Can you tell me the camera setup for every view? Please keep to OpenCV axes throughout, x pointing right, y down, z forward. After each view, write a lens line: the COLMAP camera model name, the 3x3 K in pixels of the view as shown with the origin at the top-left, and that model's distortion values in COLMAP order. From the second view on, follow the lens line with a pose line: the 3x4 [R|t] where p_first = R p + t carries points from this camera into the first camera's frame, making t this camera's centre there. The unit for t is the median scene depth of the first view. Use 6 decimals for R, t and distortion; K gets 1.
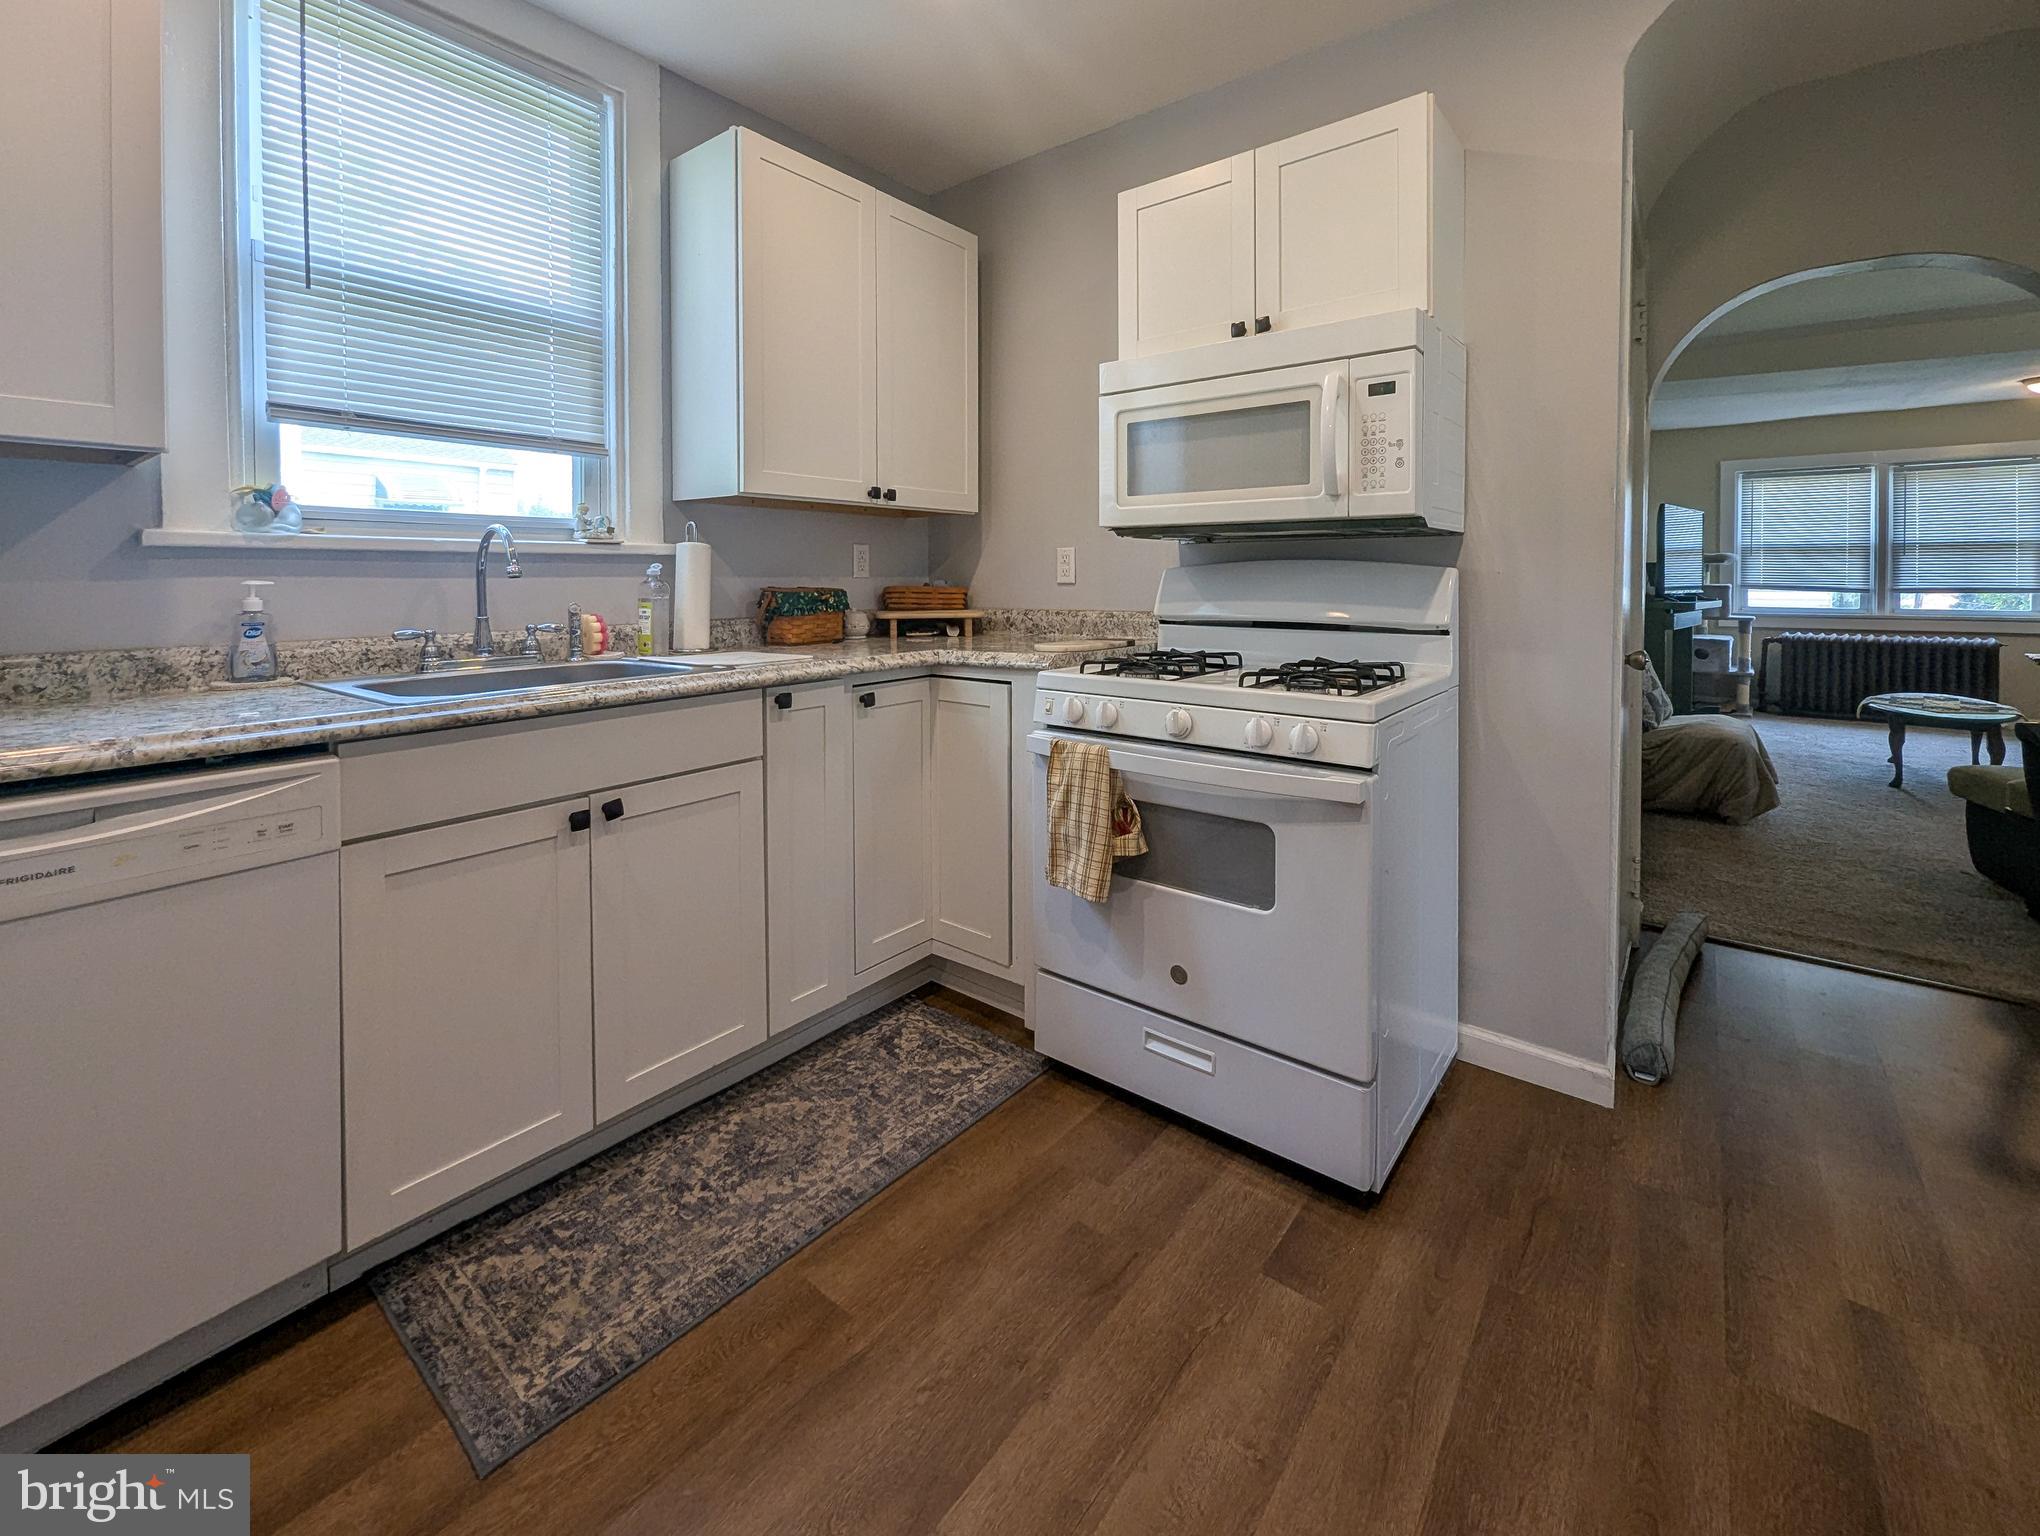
lens RADIAL K [[890.7, 0, 979.6], [0, 890.7, 595.9], [0, 0, 1]] dist [-0.000936, 0.001658]
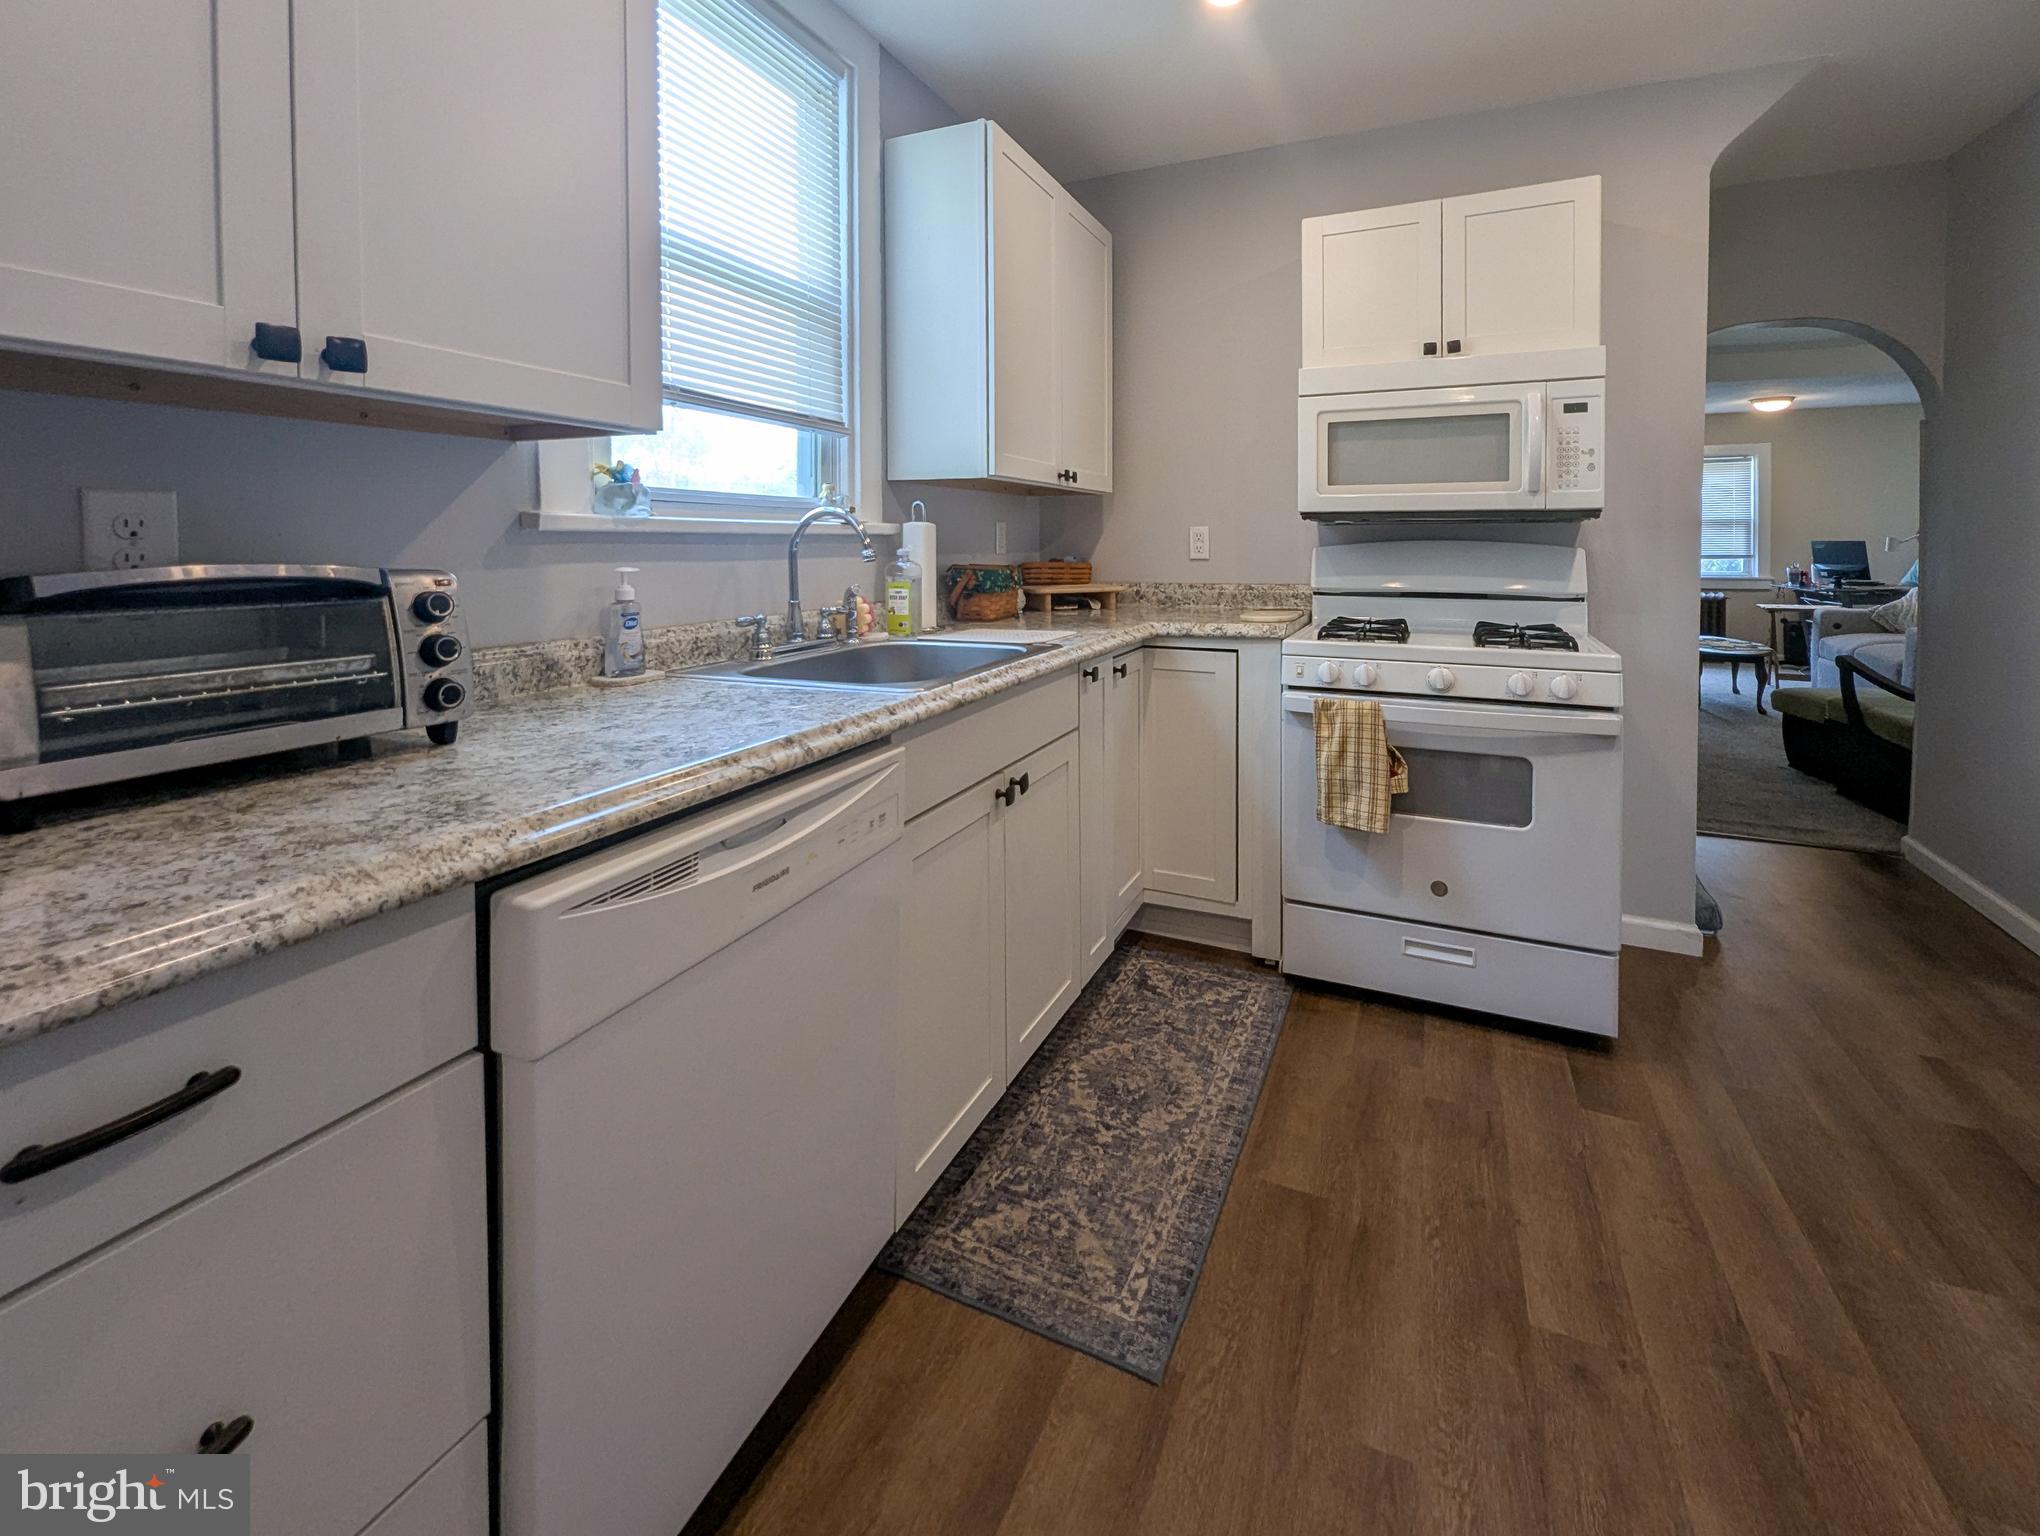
lens RADIAL K [[890.7, 0, 1029.1], [0, 890.7, 564.2], [0, 0, 1]] dist [-0.000936, 0.001658]
pose [[0.964423, -0.007095, 0.264268, -0.622852], [0.006254, 0.999972, 0.004023, -0.020700], [-0.264290, -0.002227, 0.964441, -0.012187]]
